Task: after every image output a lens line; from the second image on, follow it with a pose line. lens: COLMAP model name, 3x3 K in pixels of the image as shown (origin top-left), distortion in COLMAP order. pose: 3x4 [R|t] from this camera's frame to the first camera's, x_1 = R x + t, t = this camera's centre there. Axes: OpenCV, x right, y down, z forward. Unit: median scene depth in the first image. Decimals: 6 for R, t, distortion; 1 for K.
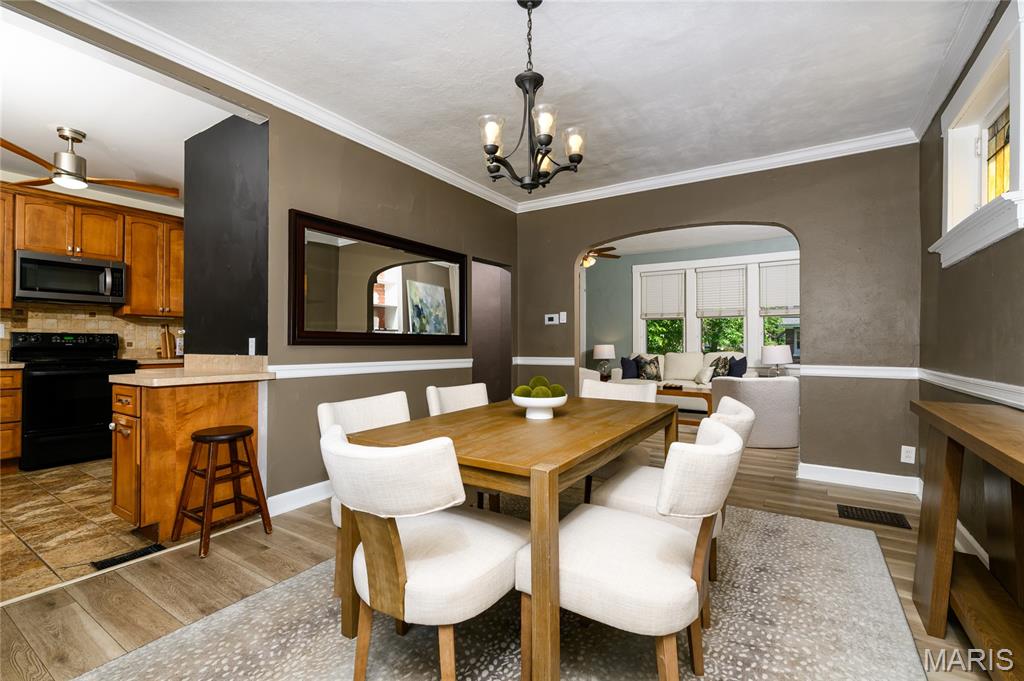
lens RADIAL K [[459.0, 0, 513.4], [0, 459.0, 344.4], [0, 0, 1]] dist [0.001342, 0.000211]
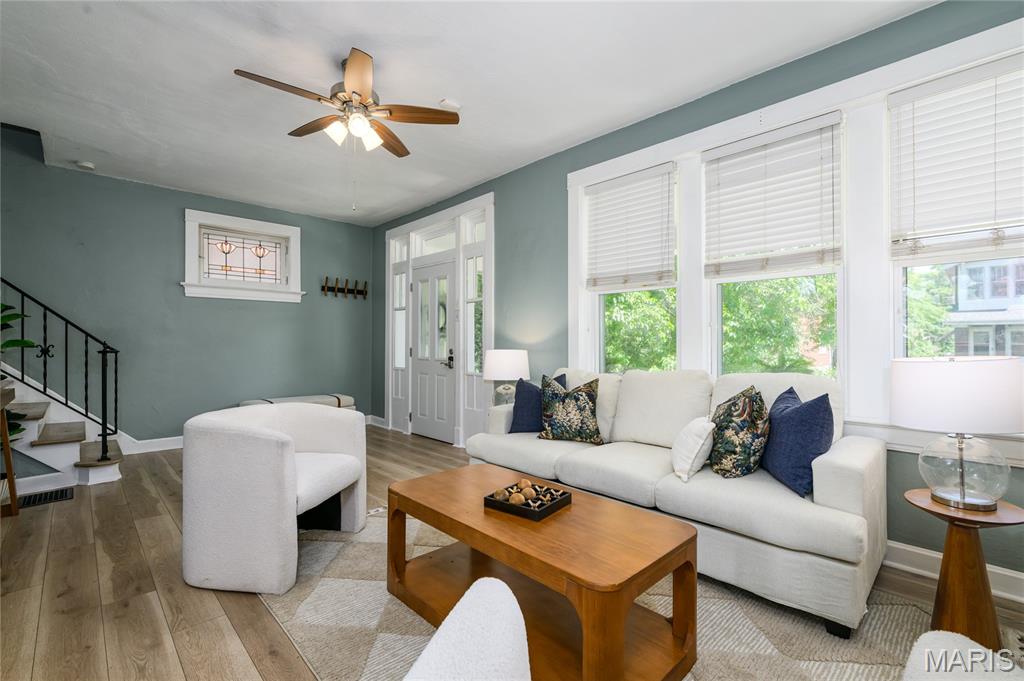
lens RADIAL K [[459.0, 0, 513.1], [0, 459.0, 346.4], [0, 0, 1]] dist [0.001342, 0.000211]
pose [[0.974879, -0.004941, -0.222679, 0.305377], [0.002395, 0.999929, -0.011699, 0.002611], [0.222721, 0.010872, 0.974822, 0.554613]]
